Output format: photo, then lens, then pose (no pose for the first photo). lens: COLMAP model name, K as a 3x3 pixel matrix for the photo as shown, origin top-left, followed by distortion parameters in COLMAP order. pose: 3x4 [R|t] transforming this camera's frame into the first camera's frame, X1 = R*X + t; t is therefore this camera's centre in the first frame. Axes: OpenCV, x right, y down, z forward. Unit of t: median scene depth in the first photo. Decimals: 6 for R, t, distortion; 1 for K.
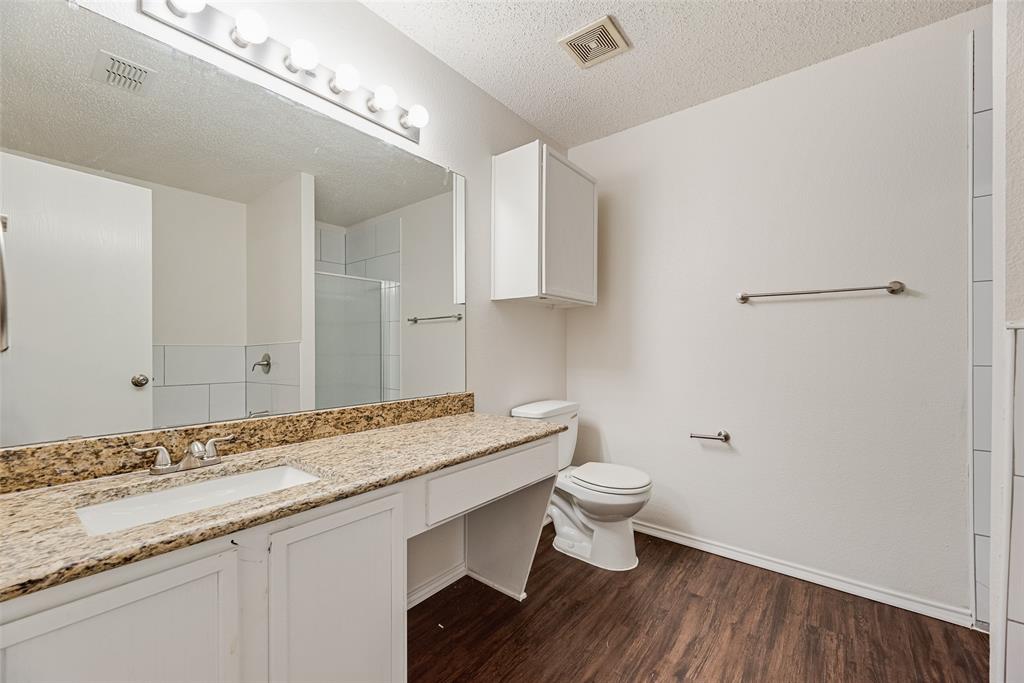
lens RADIAL K [[416.5, 0, 513.2], [0, 416.5, 344.8], [0, 0, 1]] dist [0.001291, -0.000037]
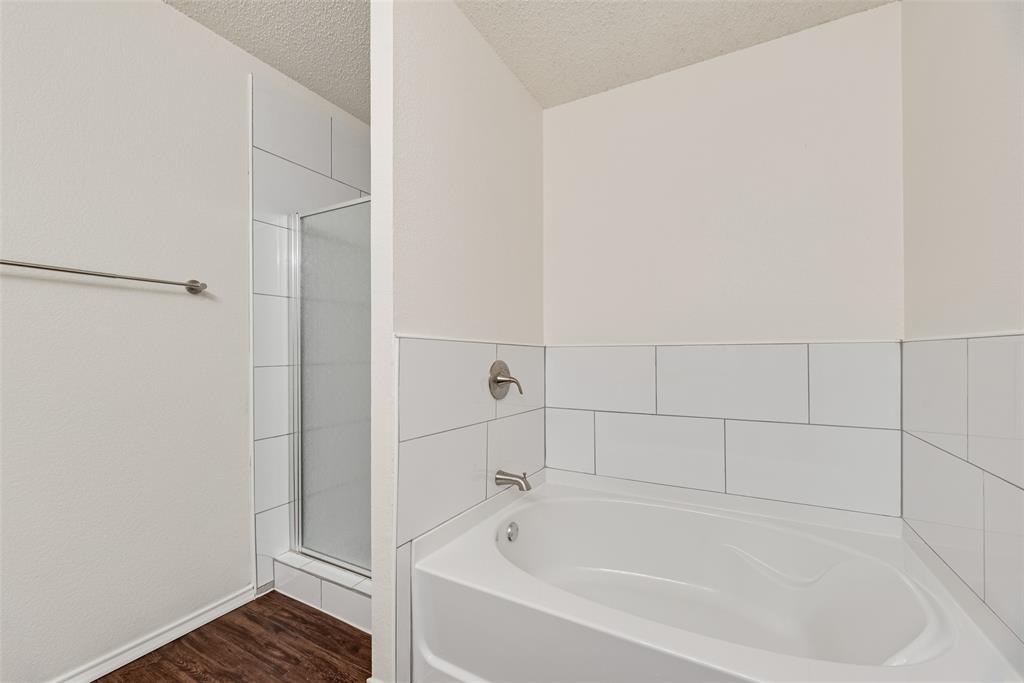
lens RADIAL K [[416.5, 0, 513.2], [0, 416.5, 344.8], [0, 0, 1]] dist [0.001291, -0.000037]
pose [[-0.166910, 0.009328, 0.985928, -0.137770], [-0.002581, 0.999948, -0.009898, -0.000010], [-0.985969, -0.004197, -0.166877, 0.486127]]
